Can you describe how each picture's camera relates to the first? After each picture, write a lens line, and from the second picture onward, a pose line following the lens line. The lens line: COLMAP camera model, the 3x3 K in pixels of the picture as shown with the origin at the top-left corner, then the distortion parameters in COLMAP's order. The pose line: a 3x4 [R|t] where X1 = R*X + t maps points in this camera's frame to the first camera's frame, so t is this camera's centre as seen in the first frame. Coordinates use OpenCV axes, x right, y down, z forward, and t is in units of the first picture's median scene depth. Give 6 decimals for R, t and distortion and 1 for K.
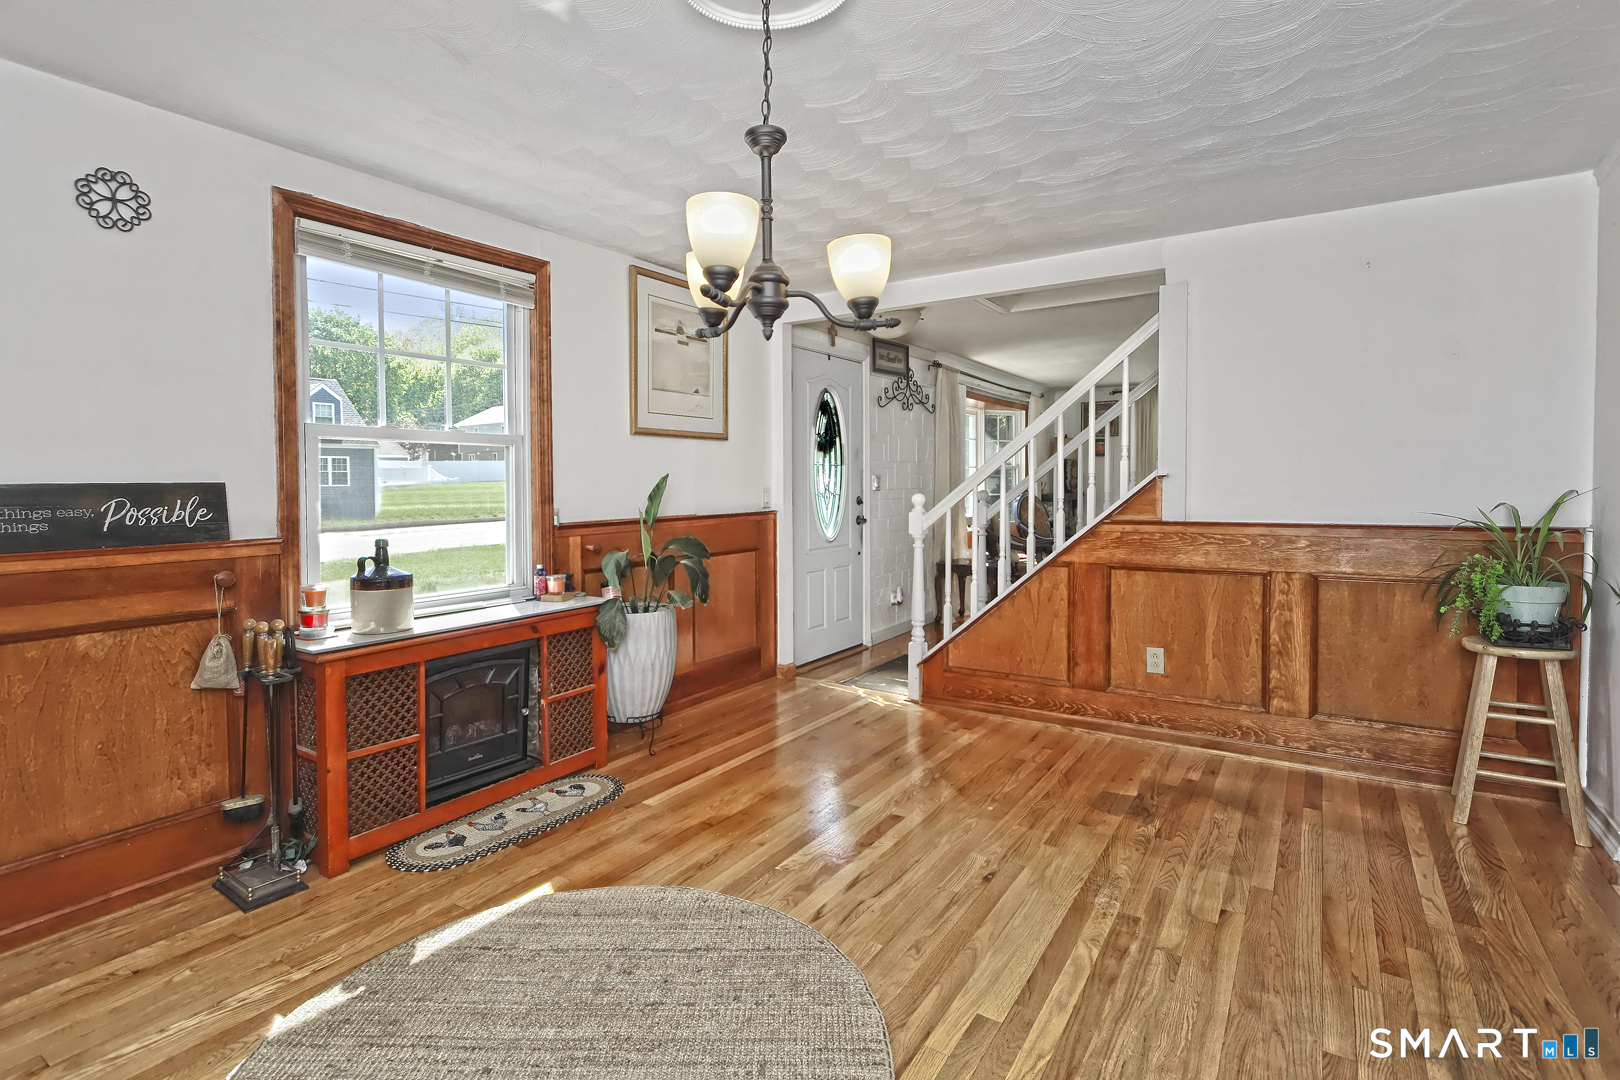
lens RADIAL K [[796.6, 0, 778.0], [0, 796.6, 501.2], [0, 0, 1]] dist [-0.010002, -0.000701]
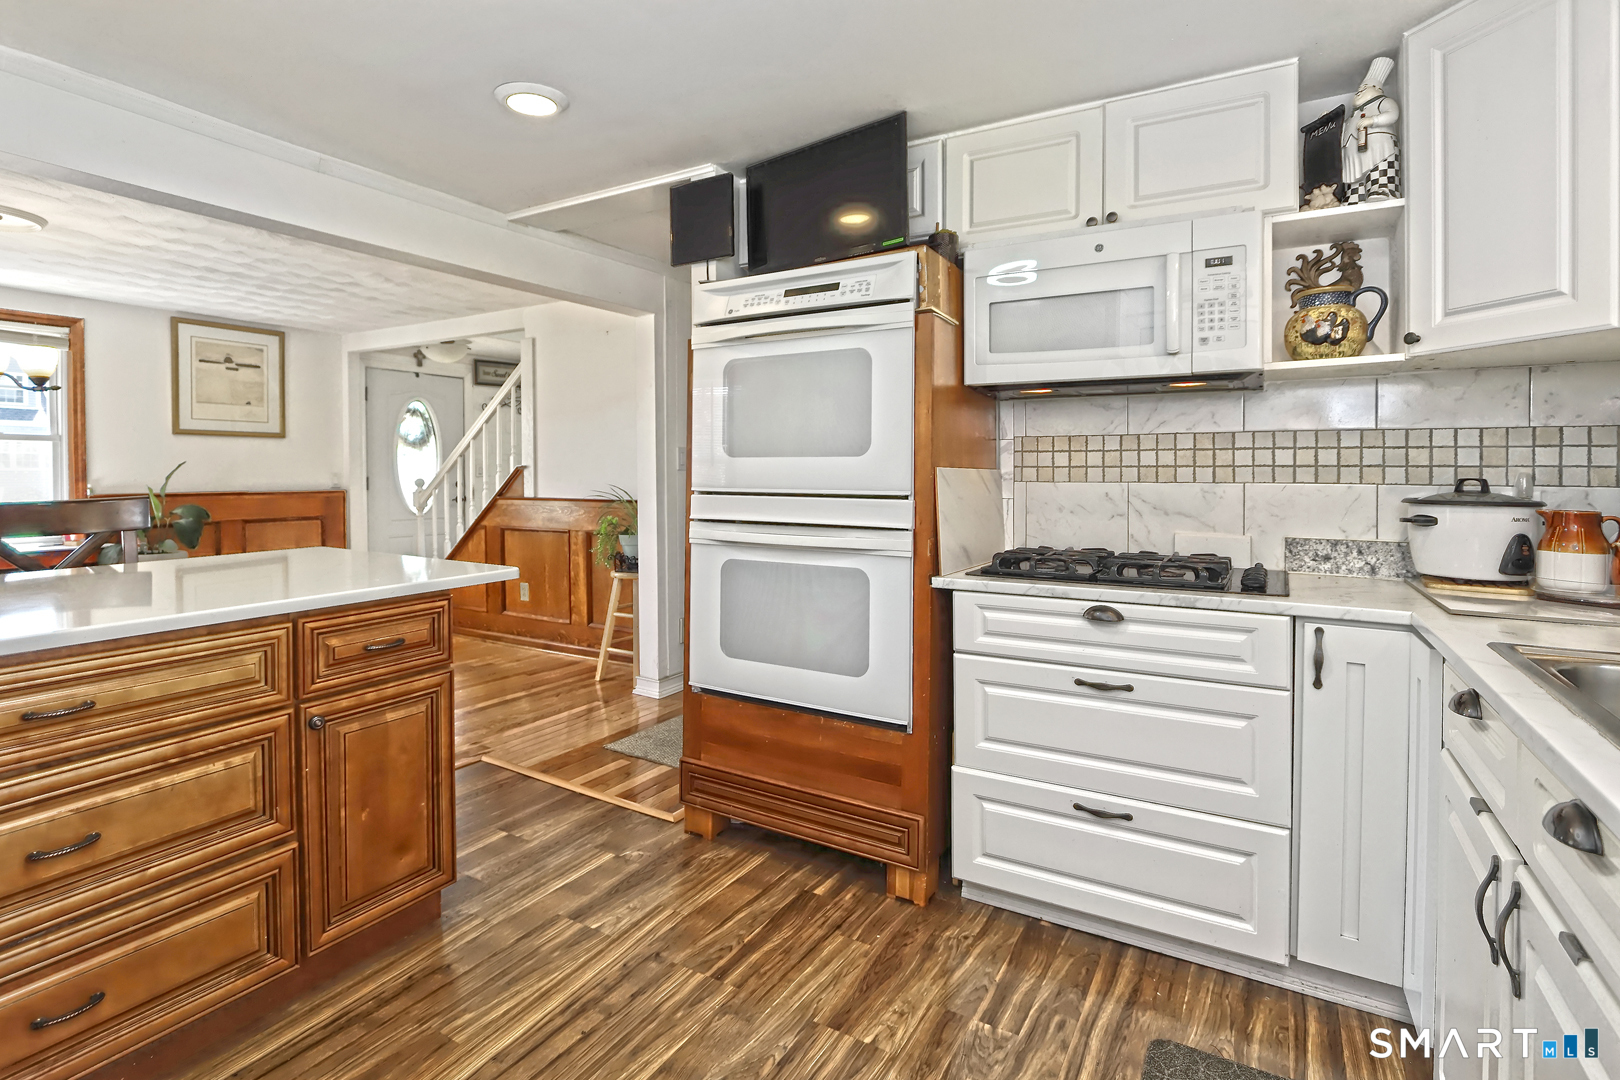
lens RADIAL K [[796.6, 0, 780.1], [0, 796.6, 493.7], [0, 0, 1]] dist [-0.010002, -0.000701]
pose [[0.998779, 0.015355, 0.046946, 0.941356], [-0.015719, 0.999849, 0.007409, -0.002450], [-0.046825, -0.008138, 0.998870, -0.548125]]
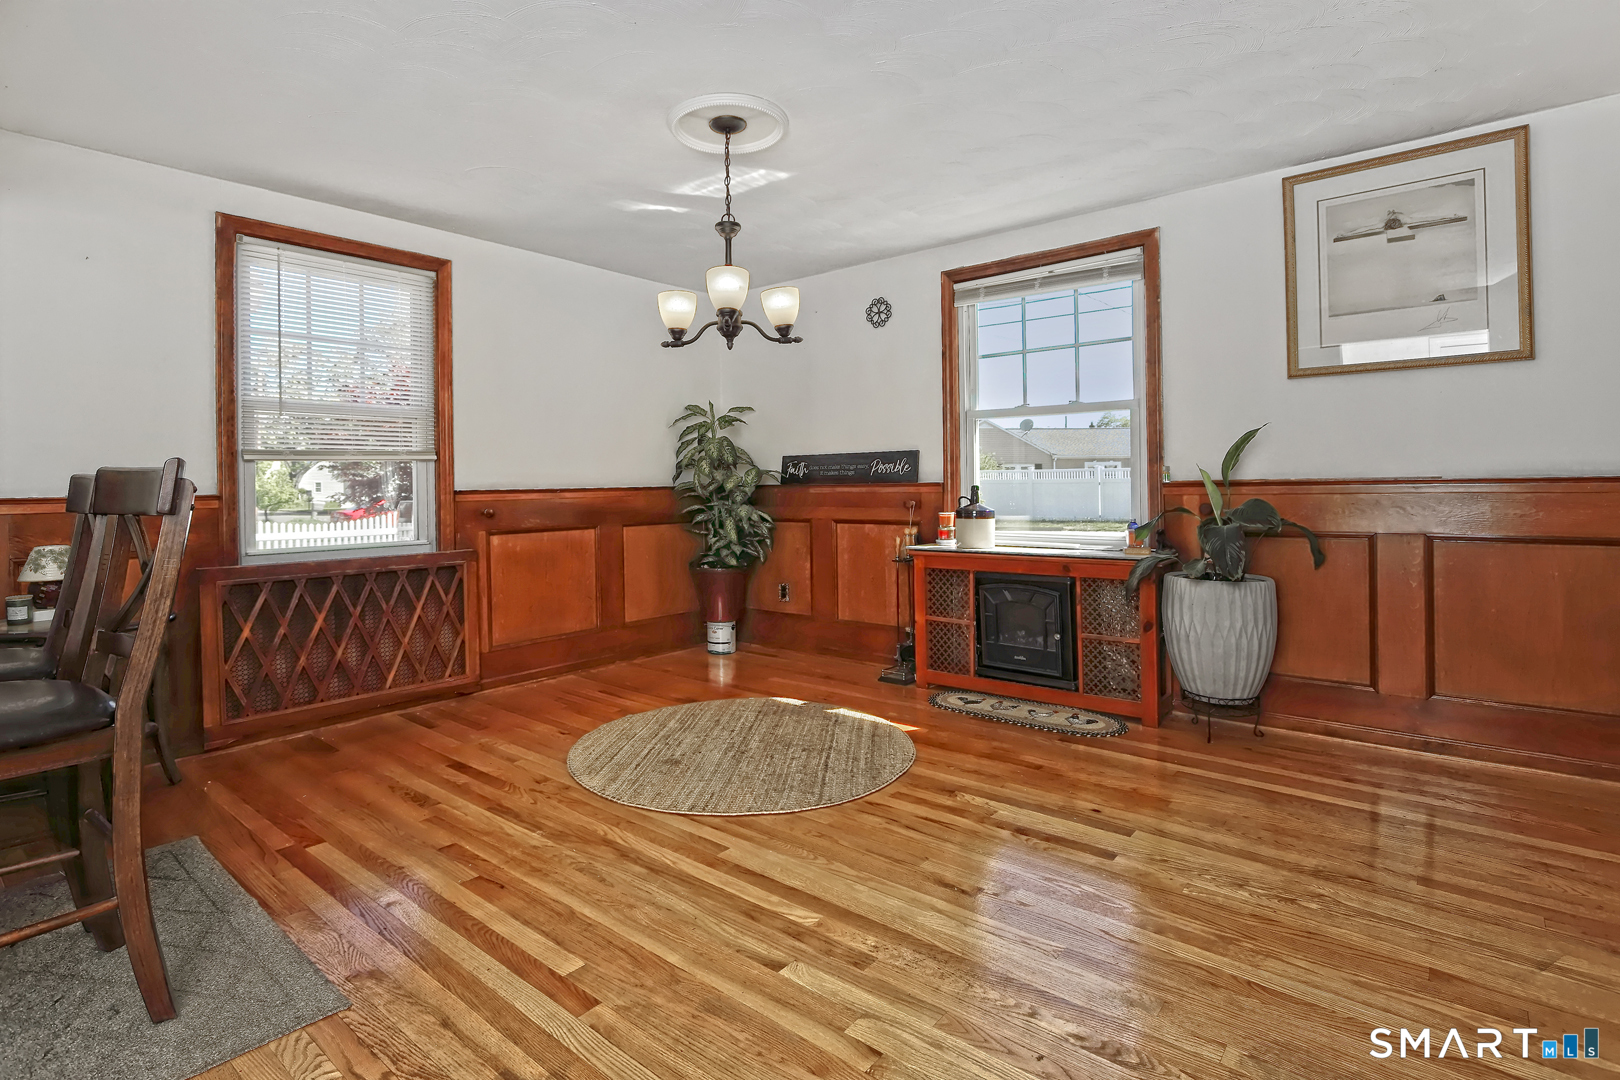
lens RADIAL K [[826.8, 0, 811.1], [0, 826.8, 469.3], [0, 0, 1]] dist [-0.003514, 0.000099]
pose [[-0.097116, -0.006750, -0.995250, 0.798499], [-0.008337, 0.999947, -0.005969, 0.022446], [0.995238, 0.007718, -0.097167, 0.639756]]
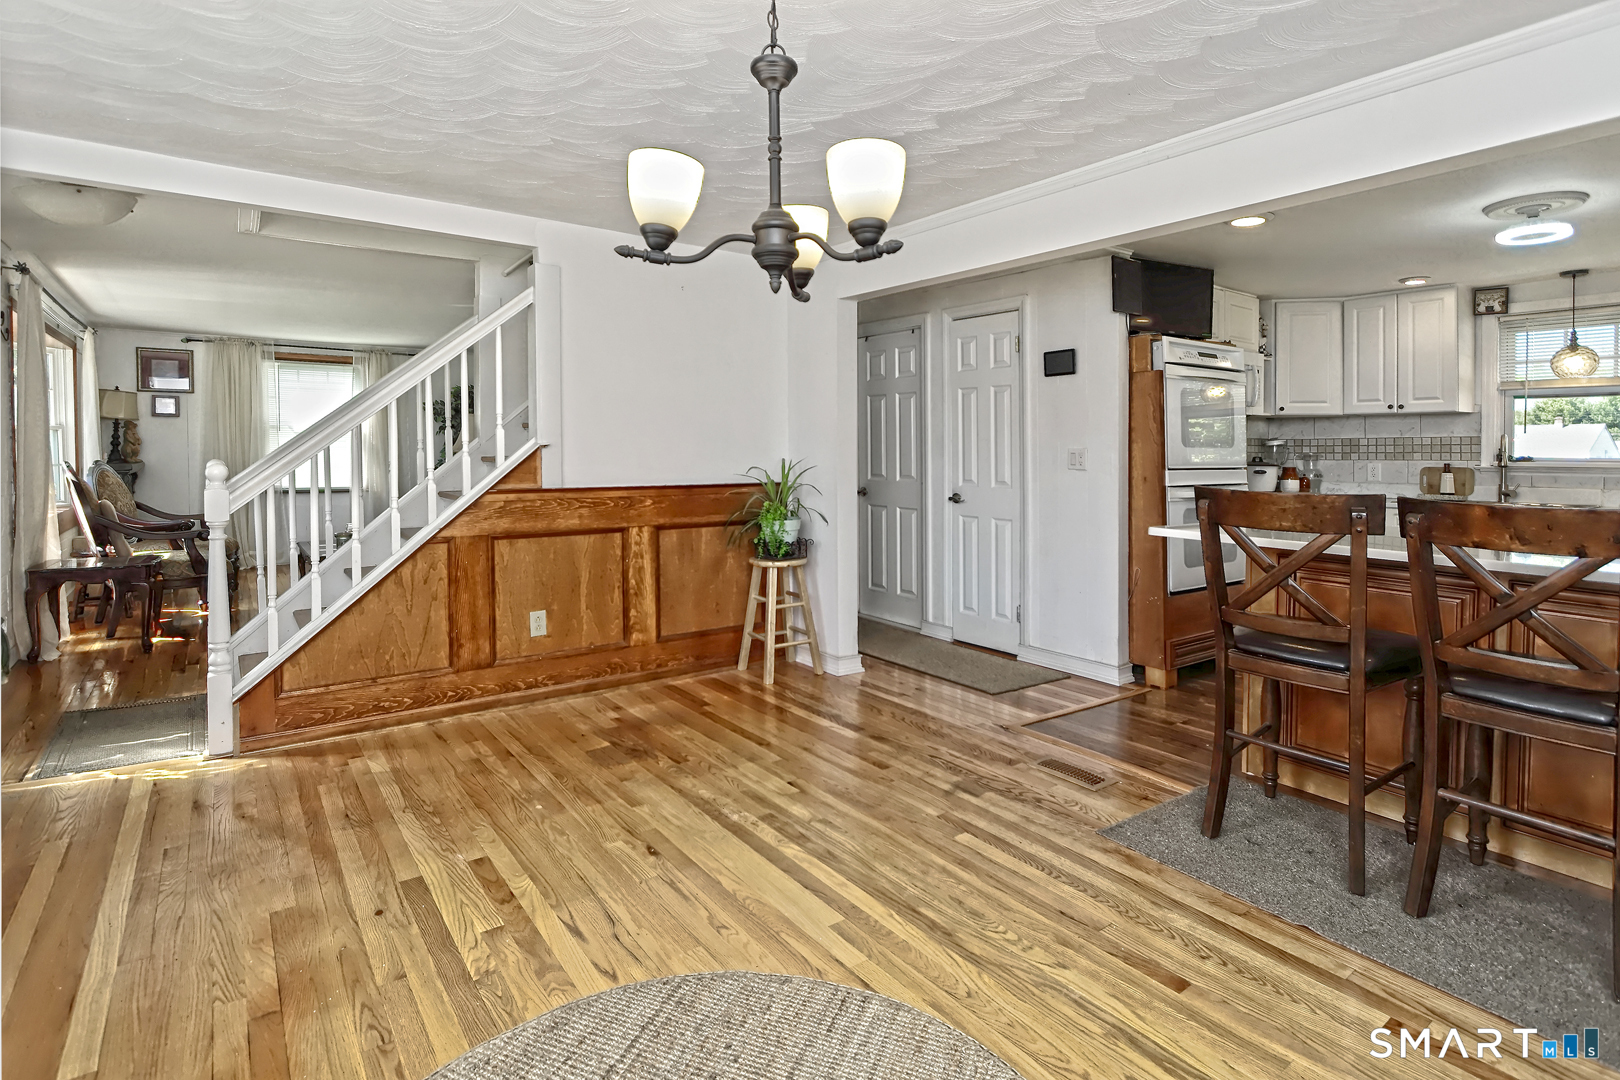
lens RADIAL K [[796.6, 0, 843.5], [0, 796.6, 452.7], [0, 0, 1]] dist [-0.010002, -0.000701]
pose [[0.312206, 0.009586, 0.949966, -0.414307], [0.011570, 0.999837, -0.013892, -0.003237], [-0.949944, 0.015329, 0.312044, 0.316526]]
